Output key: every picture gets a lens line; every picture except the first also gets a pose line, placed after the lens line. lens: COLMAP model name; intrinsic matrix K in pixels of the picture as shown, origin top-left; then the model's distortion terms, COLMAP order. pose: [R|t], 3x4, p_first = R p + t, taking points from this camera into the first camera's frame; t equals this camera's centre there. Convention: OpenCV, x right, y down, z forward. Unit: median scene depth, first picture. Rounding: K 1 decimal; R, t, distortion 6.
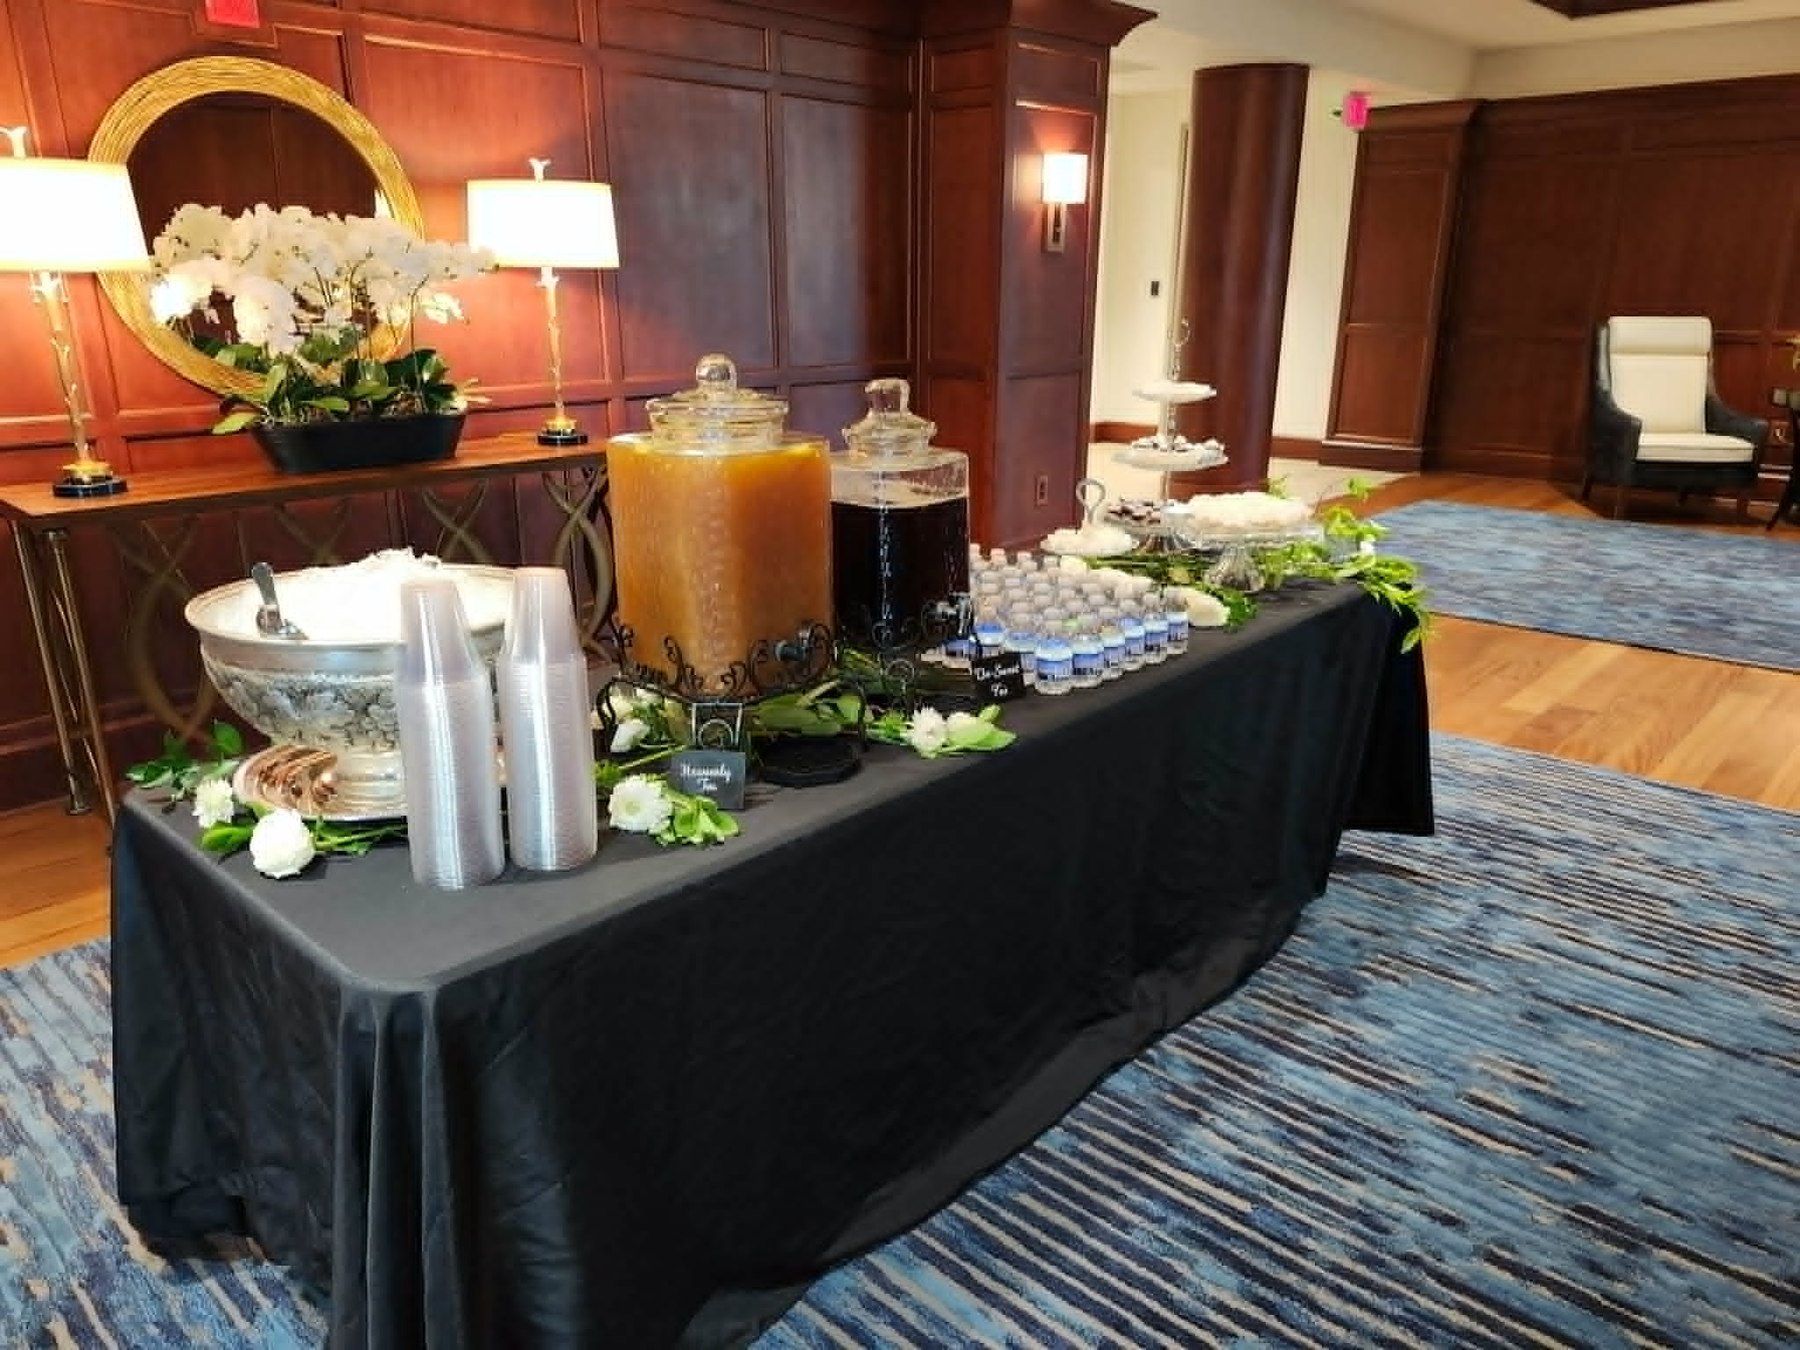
lens RADIAL K [[1246.5, 0, 900.0], [0, 1246.5, 675.0], [0, 0, 1]] dist [0.035966, -0.039632]
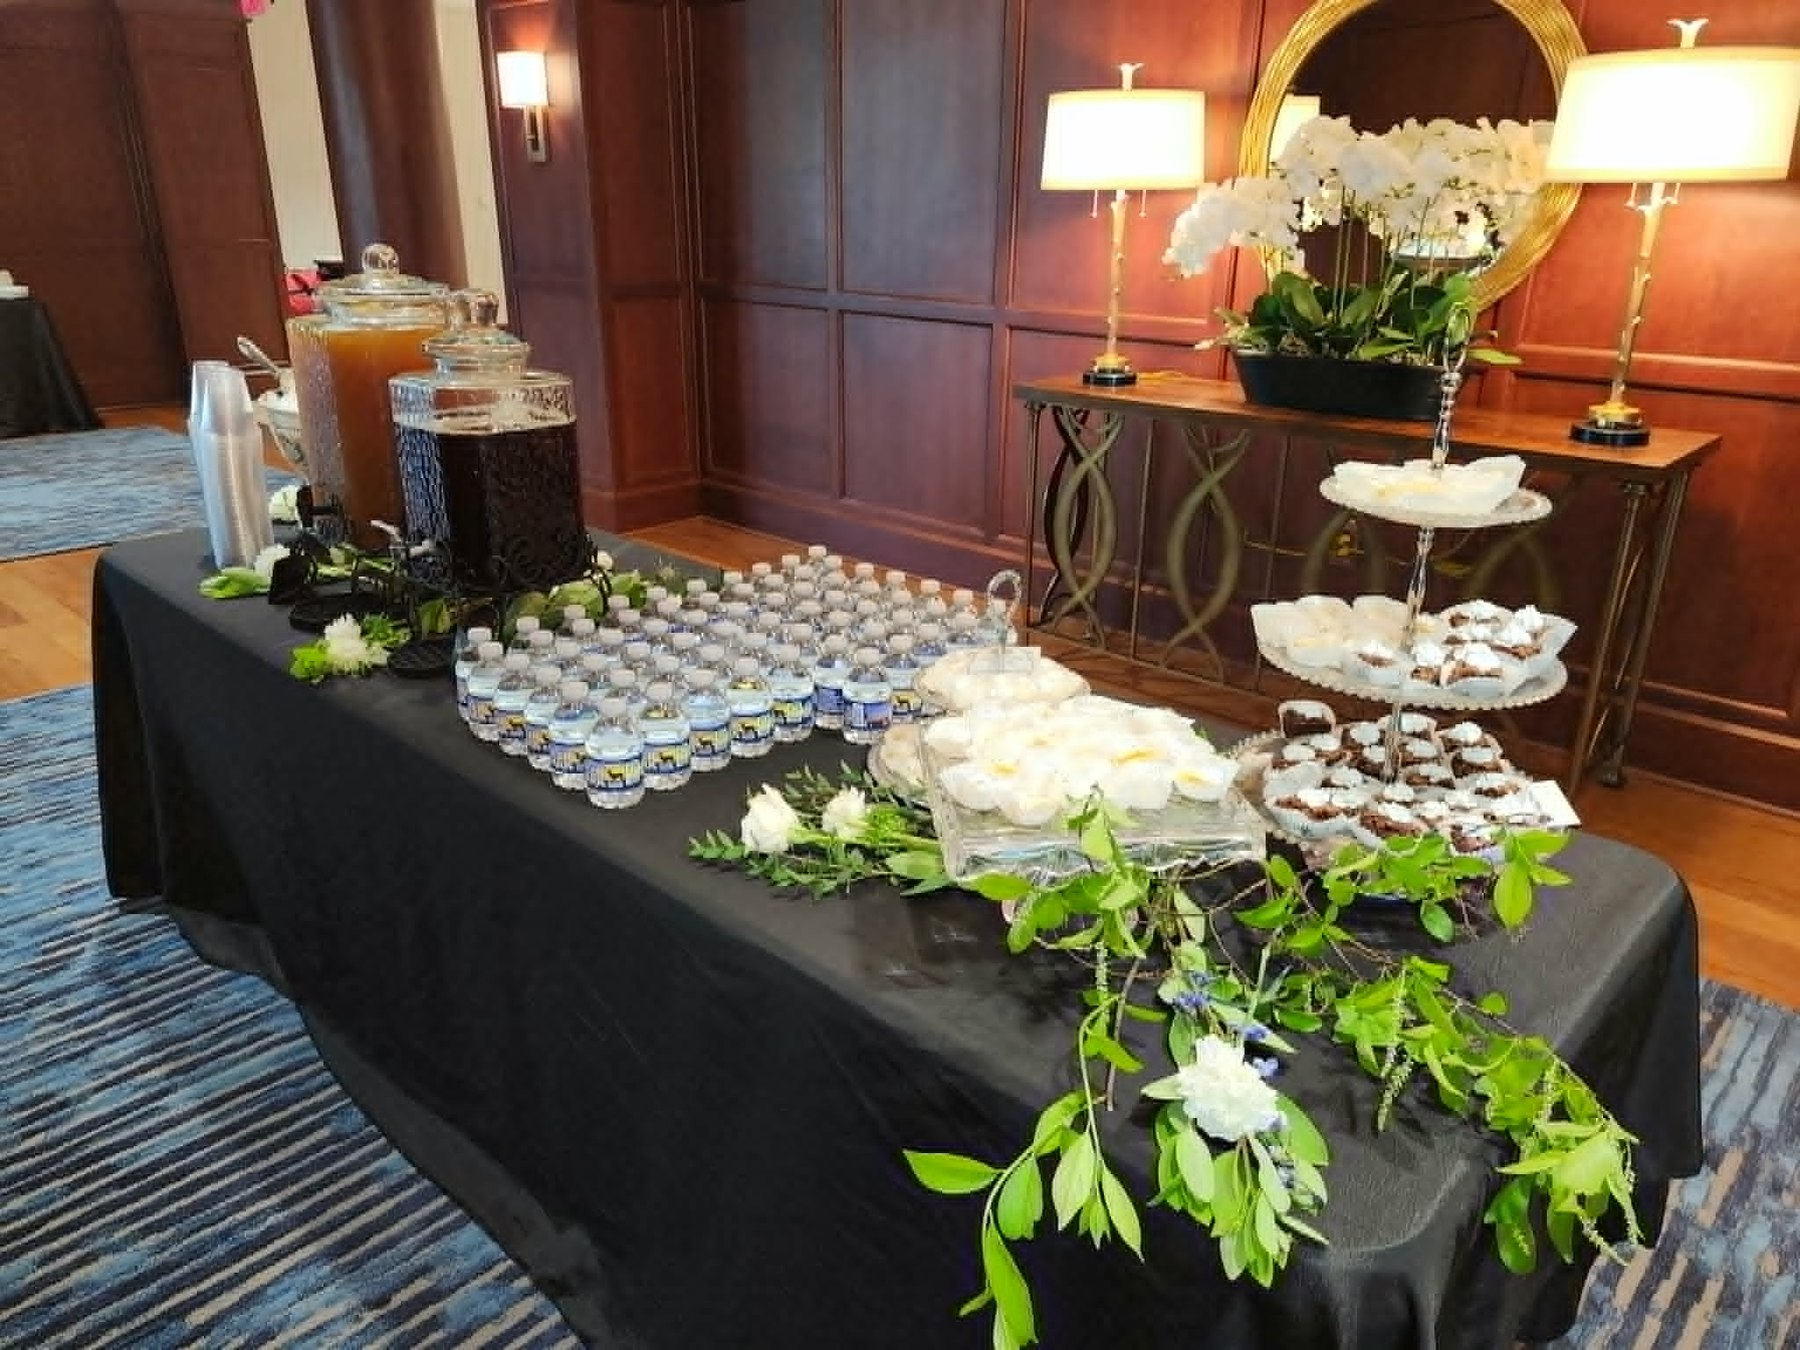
lens RADIAL K [[1246.5, 0, 900.0], [0, 1246.5, 675.0], [0, 0, 1]] dist [0.035966, -0.039632]
pose [[-0.019576, 0.350423, -0.936387, 0.612134], [-0.318829, 0.885482, 0.338038, -0.256797], [0.947610, 0.305164, 0.094391, 0.851090]]
